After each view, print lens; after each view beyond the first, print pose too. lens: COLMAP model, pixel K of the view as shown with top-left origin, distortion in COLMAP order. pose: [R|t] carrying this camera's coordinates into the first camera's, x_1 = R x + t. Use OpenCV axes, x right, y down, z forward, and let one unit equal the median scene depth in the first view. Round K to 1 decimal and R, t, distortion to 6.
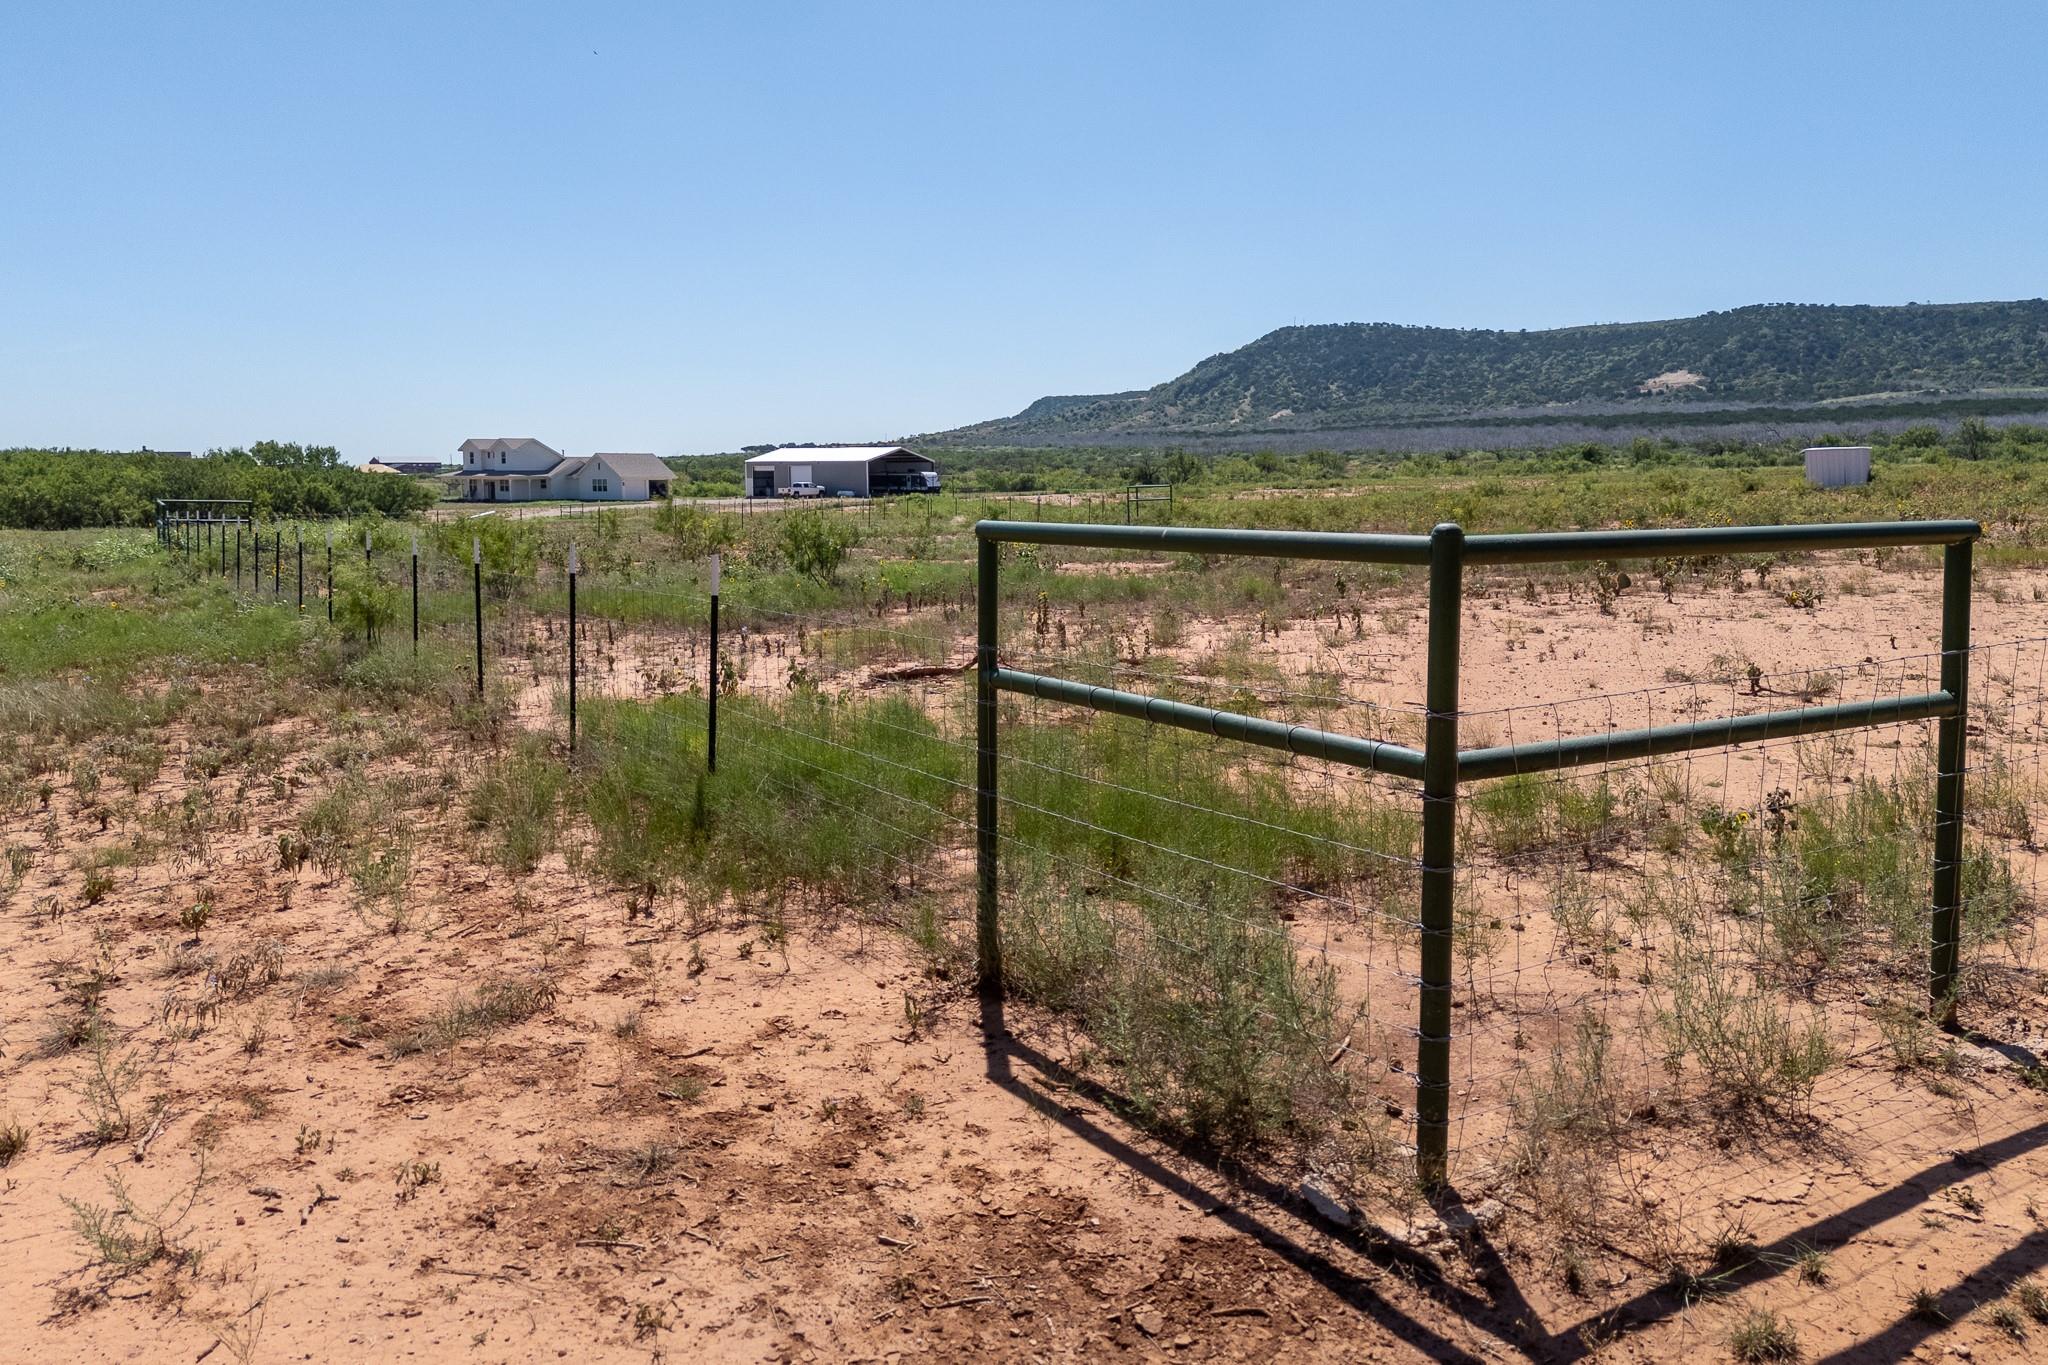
lens RADIAL K [[1601.8, 0, 1041.3], [0, 1601.8, 722.2], [0, 0, 1]] dist [0.085675, -0.105375]
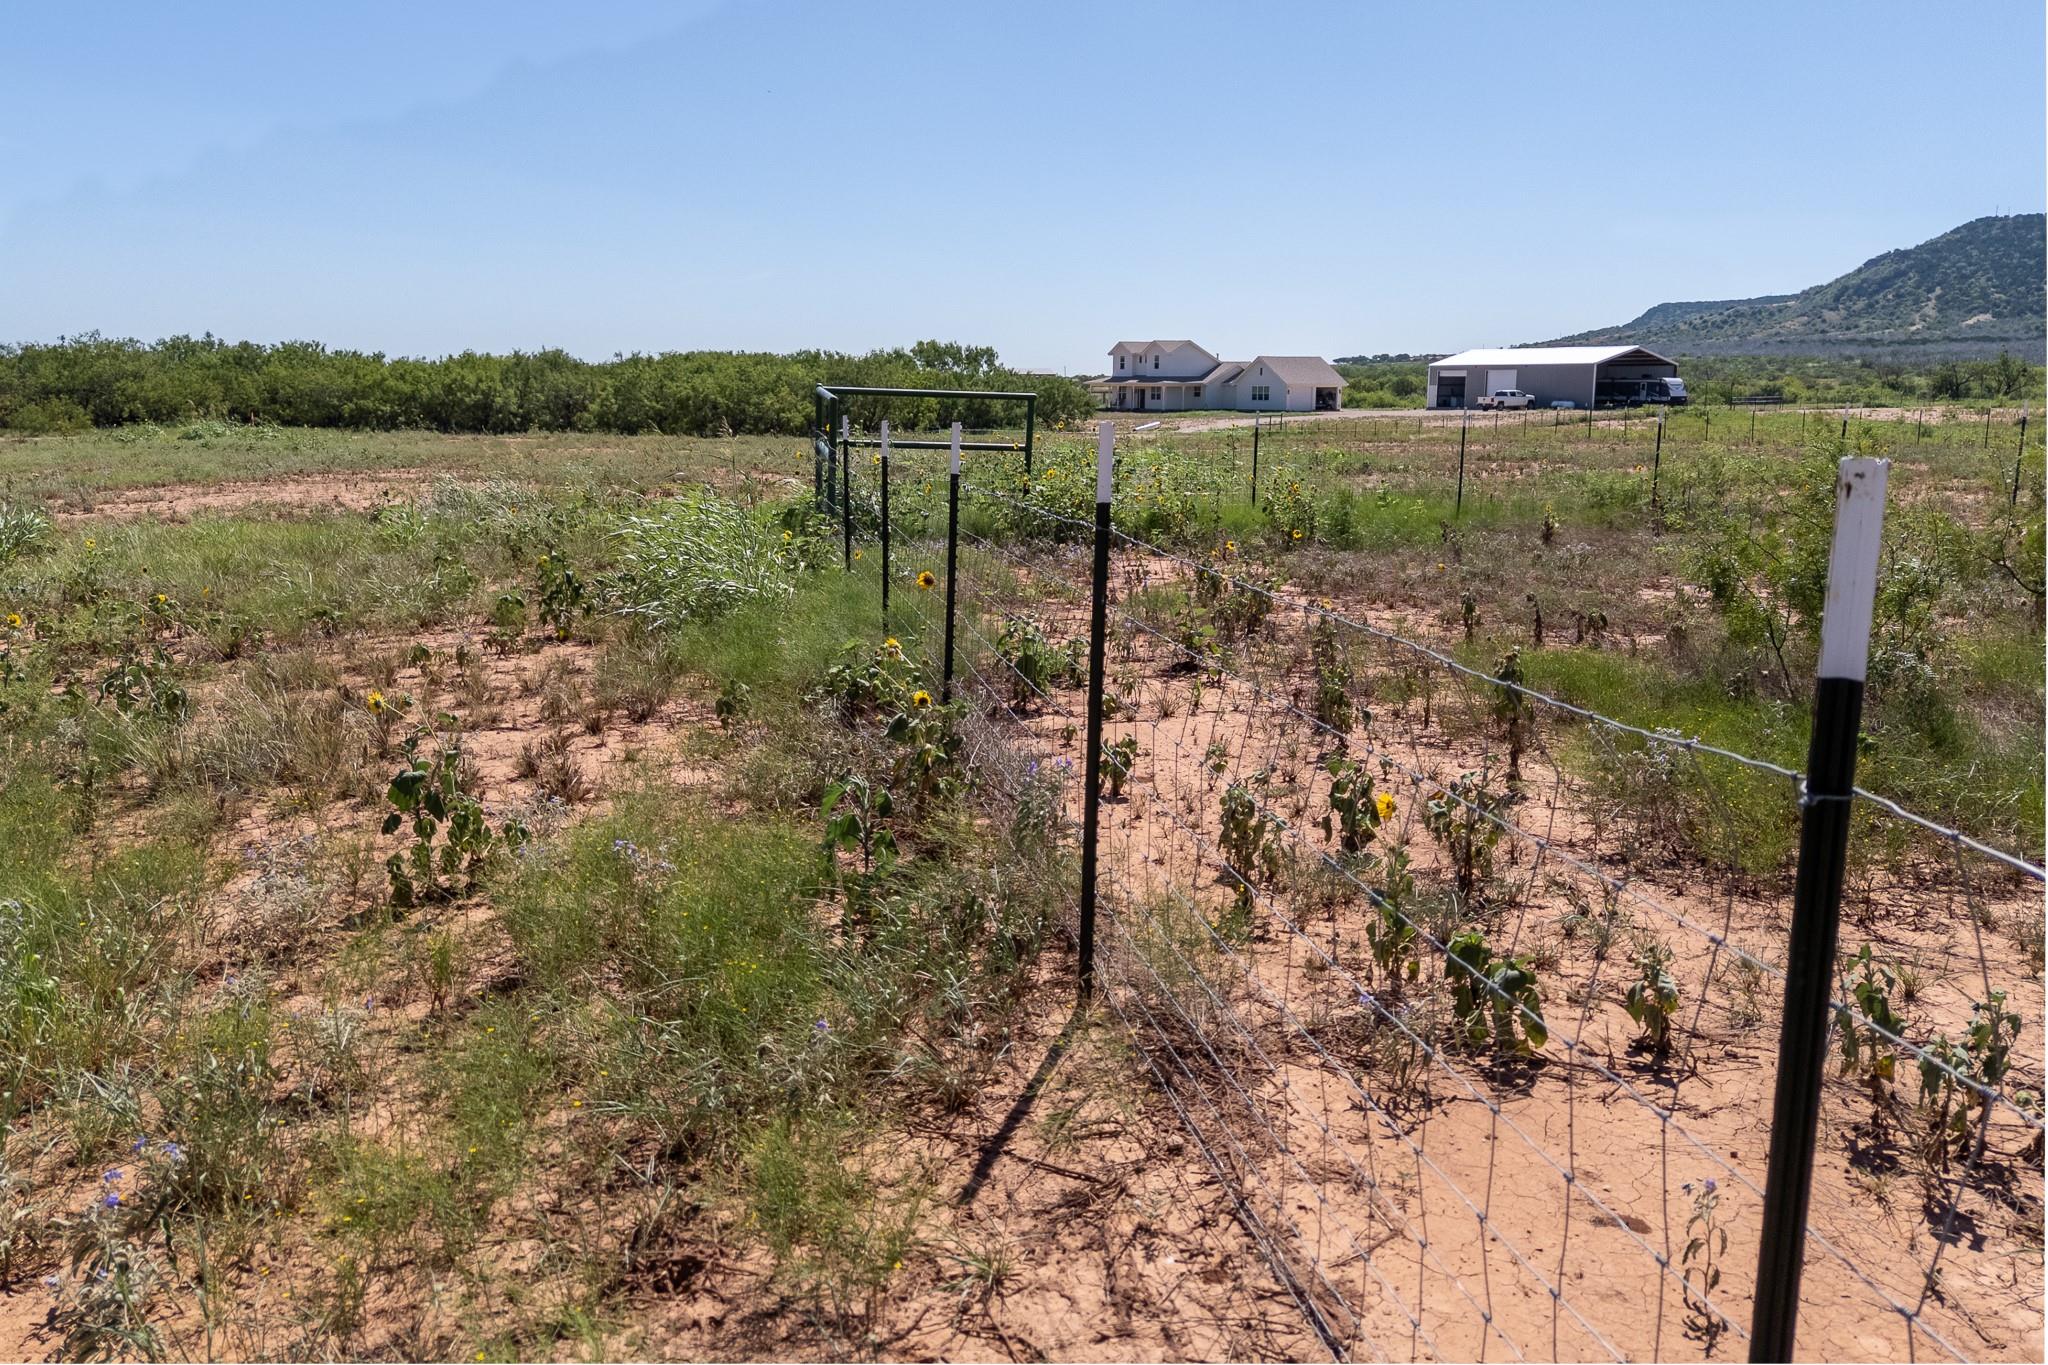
lens RADIAL K [[1601.8, 0, 1041.3], [0, 1601.8, 722.2], [0, 0, 1]] dist [0.085675, -0.105375]
pose [[0.937474, 0.082970, -0.338021, -0.073451], [-0.065195, 0.995842, 0.063623, -0.016520], [0.341895, -0.037608, 0.938985, 0.129362]]
